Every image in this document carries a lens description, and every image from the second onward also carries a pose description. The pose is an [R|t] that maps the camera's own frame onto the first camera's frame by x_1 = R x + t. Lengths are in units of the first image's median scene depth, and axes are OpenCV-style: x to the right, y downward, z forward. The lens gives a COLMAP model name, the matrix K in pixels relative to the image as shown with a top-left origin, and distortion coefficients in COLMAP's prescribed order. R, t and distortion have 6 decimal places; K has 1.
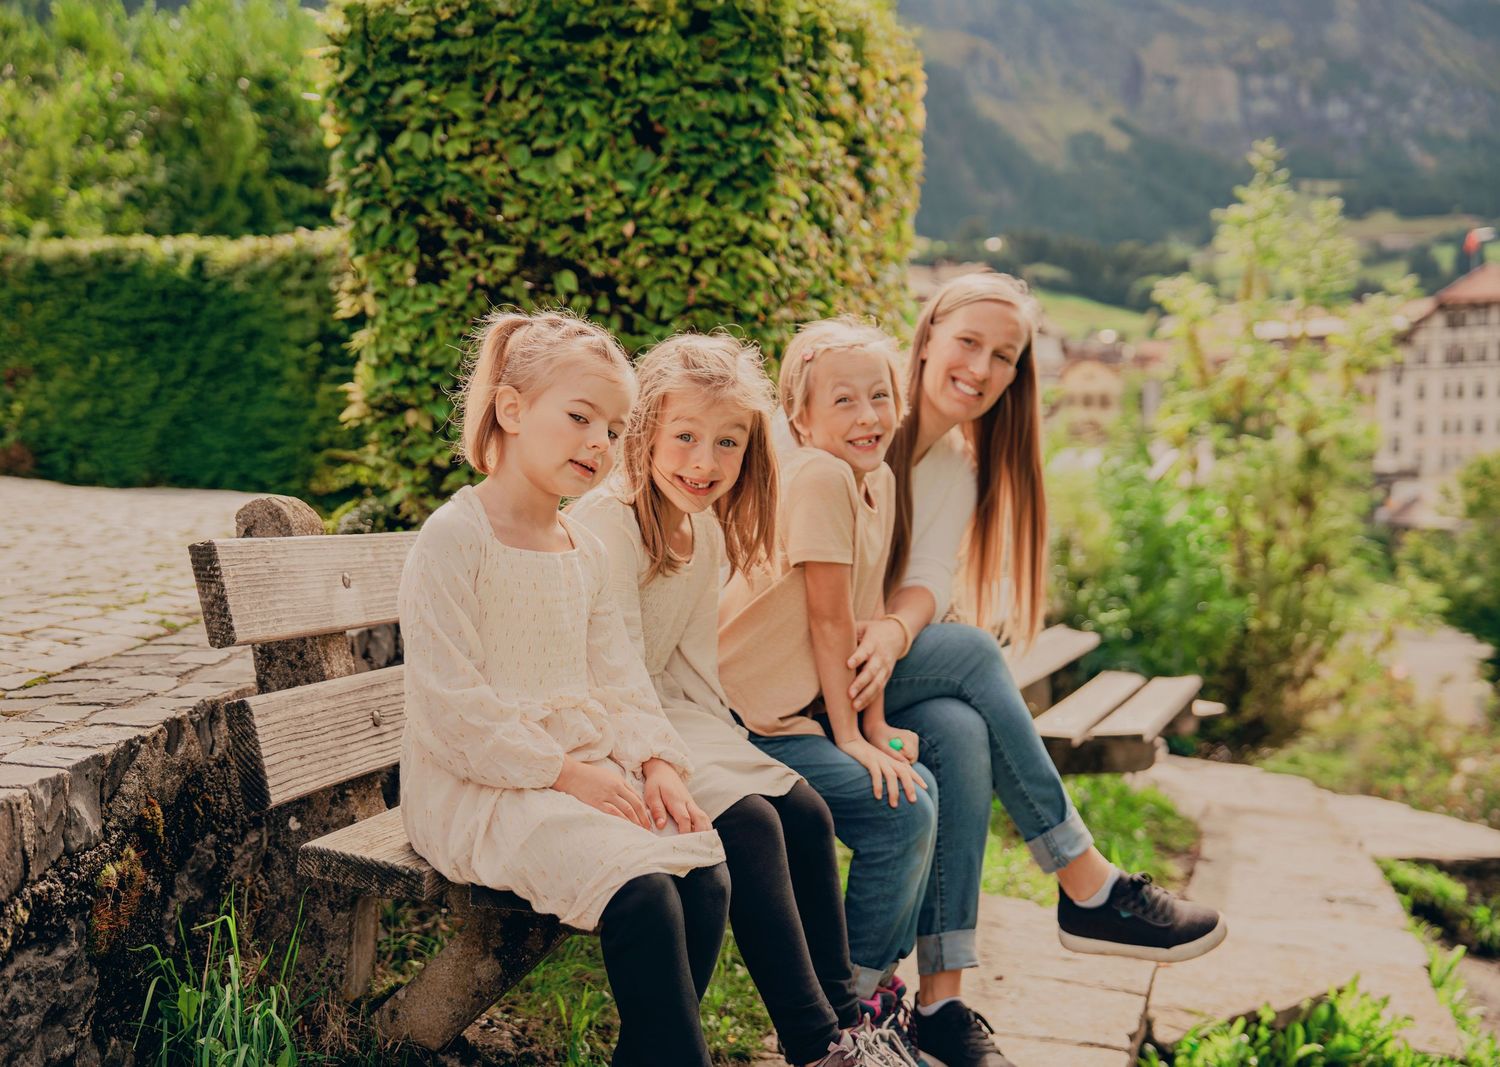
lens RADIAL K [[1936.0, 0, 750.0], [0, 1936.0, 533.5], [0, 0, 1]] dist [0.046603, 0.449810]
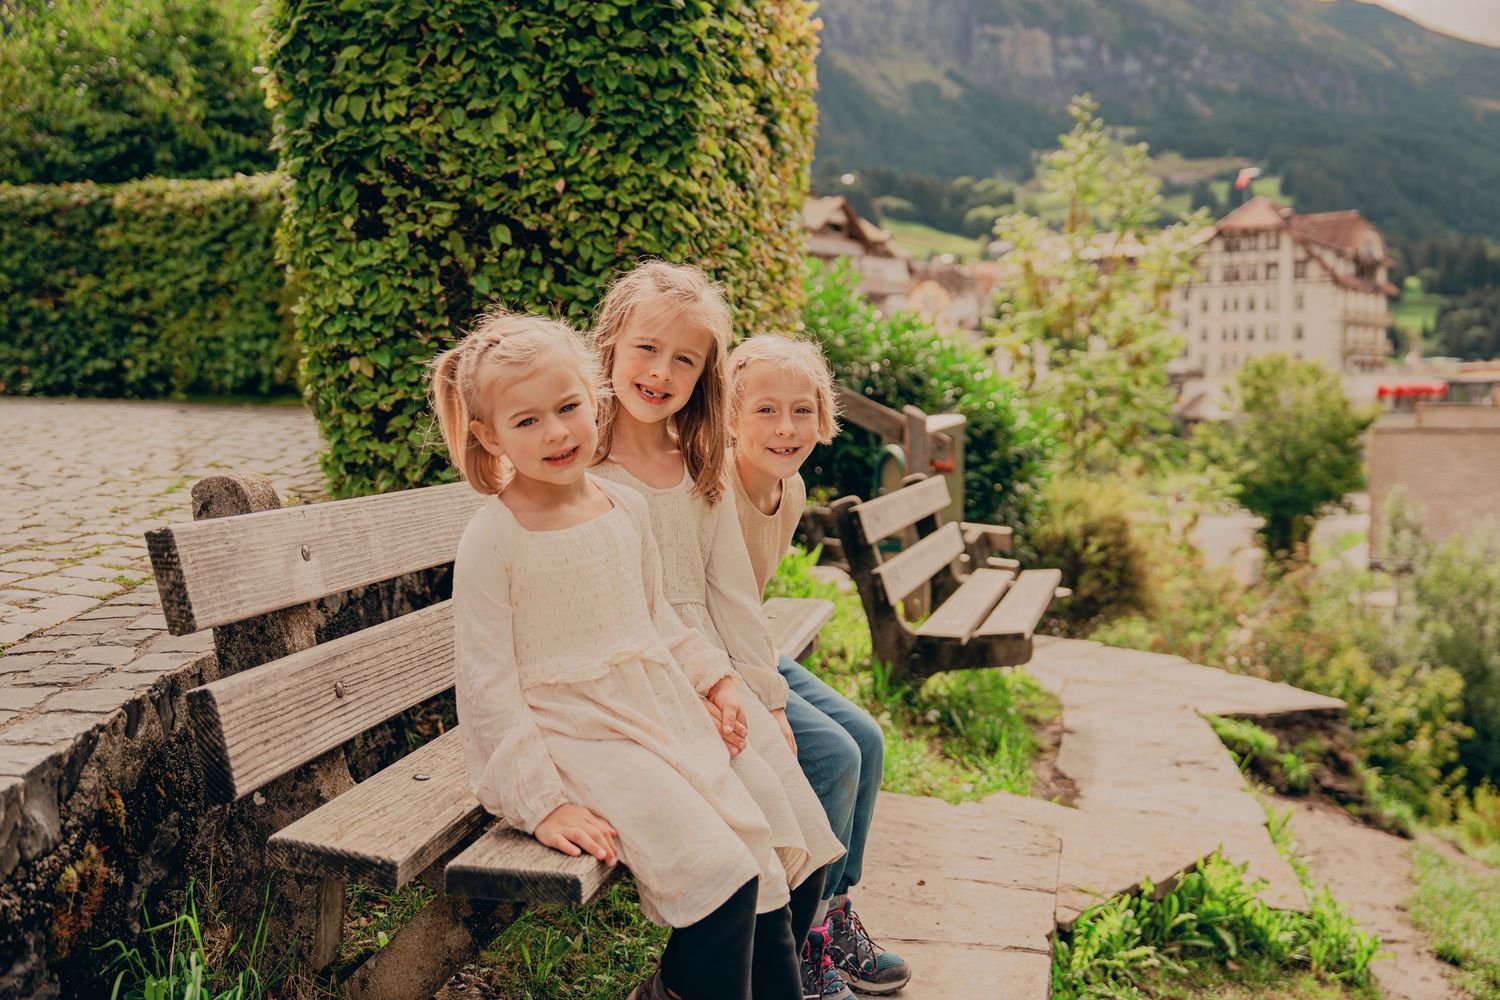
lens RADIAL K [[1668.2, 0, 768.7], [0, 1668.2, 463.2], [0, 0, 1]] dist [0.012547, 0.185941]
pose [[0.996805, -0.017488, 0.077941, -0.022207], [0.015834, 0.999637, 0.021787, -0.022751], [-0.078293, -0.020483, 0.996720, 0.074745]]
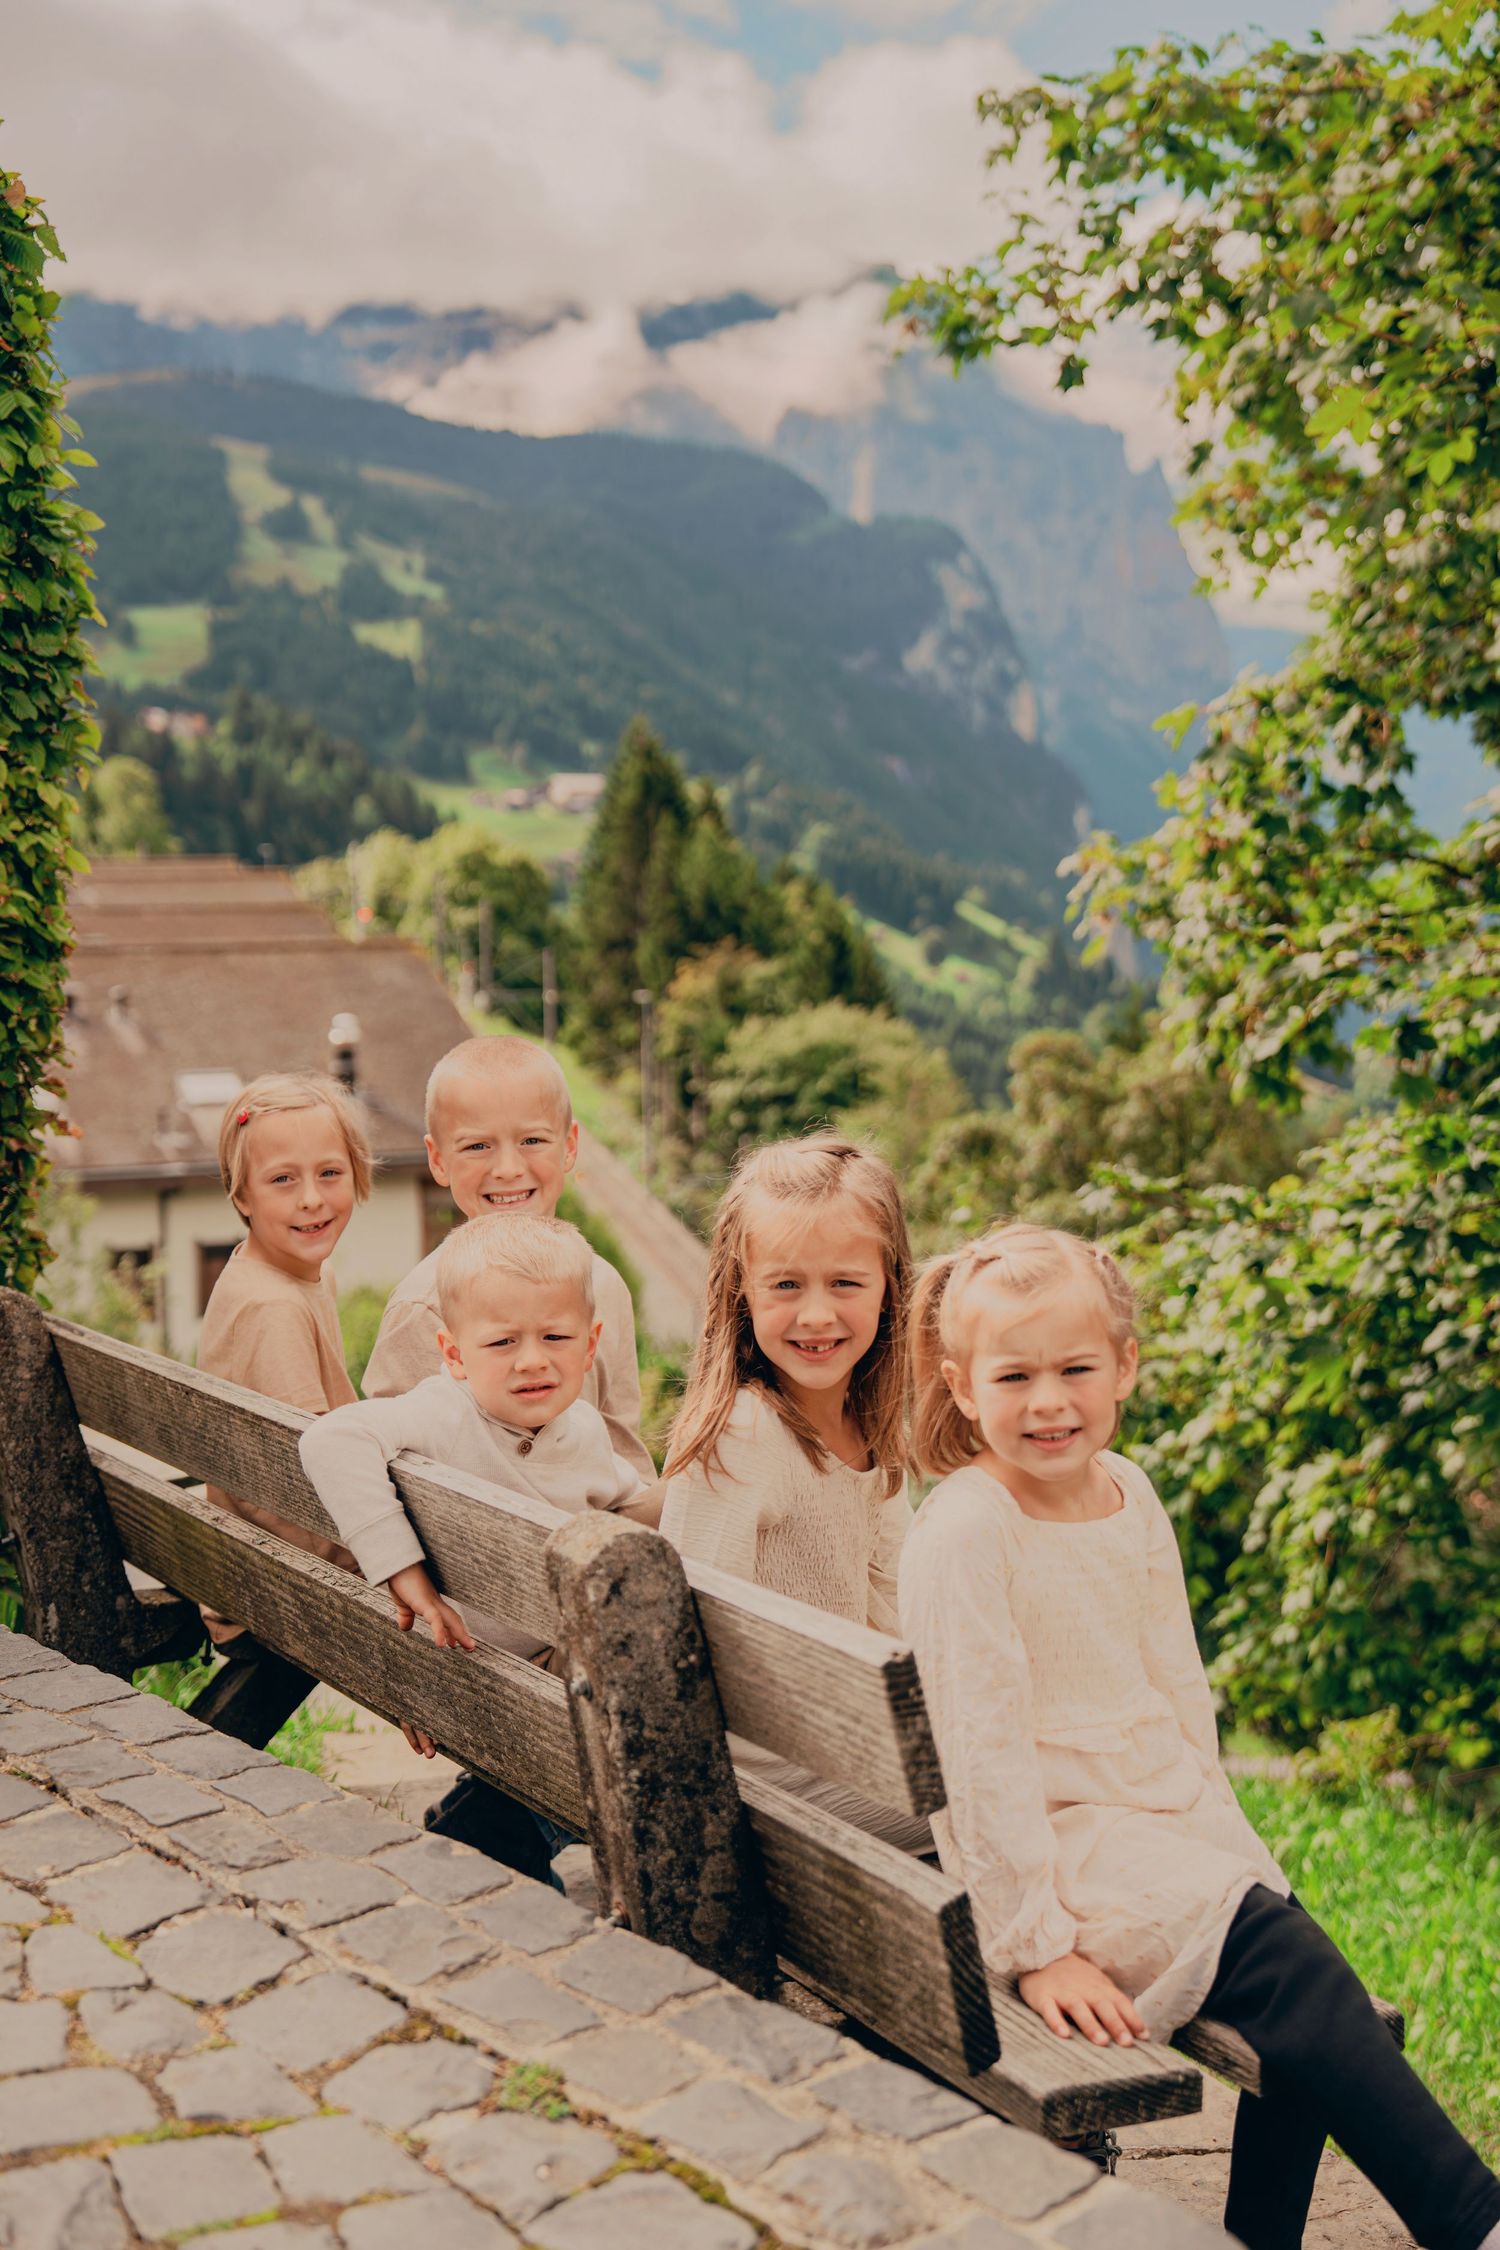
lens RADIAL K [[2905.5, 0, 714.6], [0, 2905.5, 1094.9], [0, 0, 1]] dist [0.098332, 0.073985]
pose [[0.656913, -0.084323, 0.749237, -0.547928], [0.030279, 0.995875, 0.085533, -0.138603], [-0.753358, -0.033502, 0.656756, 0.251398]]
